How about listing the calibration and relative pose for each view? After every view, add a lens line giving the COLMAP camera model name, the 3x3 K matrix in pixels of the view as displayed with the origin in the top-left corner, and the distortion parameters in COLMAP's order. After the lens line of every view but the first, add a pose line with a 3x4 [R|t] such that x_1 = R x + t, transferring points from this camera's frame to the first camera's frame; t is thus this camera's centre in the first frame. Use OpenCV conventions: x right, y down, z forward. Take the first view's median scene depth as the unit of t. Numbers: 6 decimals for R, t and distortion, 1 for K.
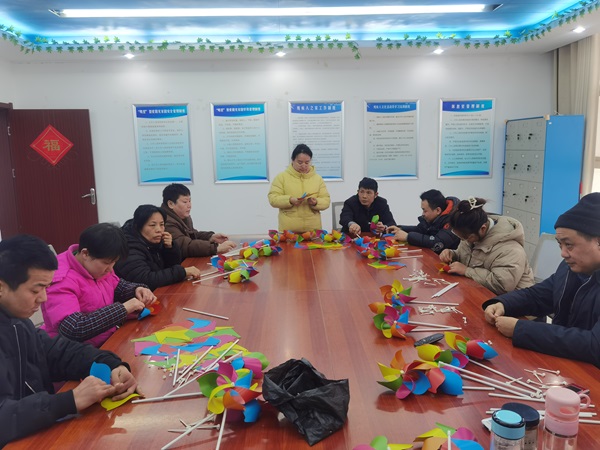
lens RADIAL K [[468.1, 0, 300.0], [0, 468.1, 225.0], [0, 0, 1]] dist [-0.003323, 0.008022]
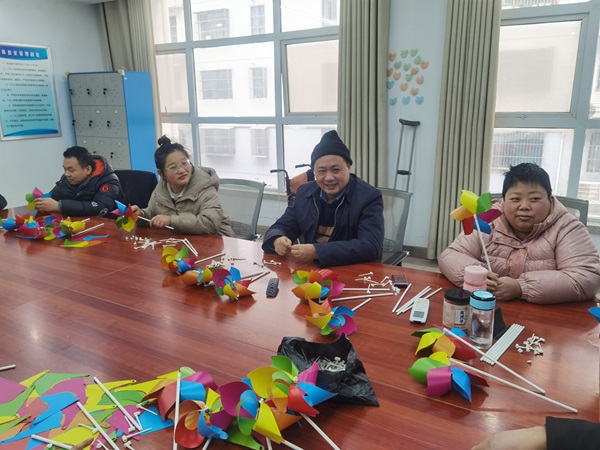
lens RADIAL K [[468.1, 0, 300.0], [0, 468.1, 225.0], [0, 0, 1]] dist [-0.003323, 0.008022]
pose [[0.529923, -0.201607, 0.823733, -0.140330], [0.134612, 0.979013, 0.153013, -0.008305], [-0.837294, 0.029799, 0.545940, 0.113102]]
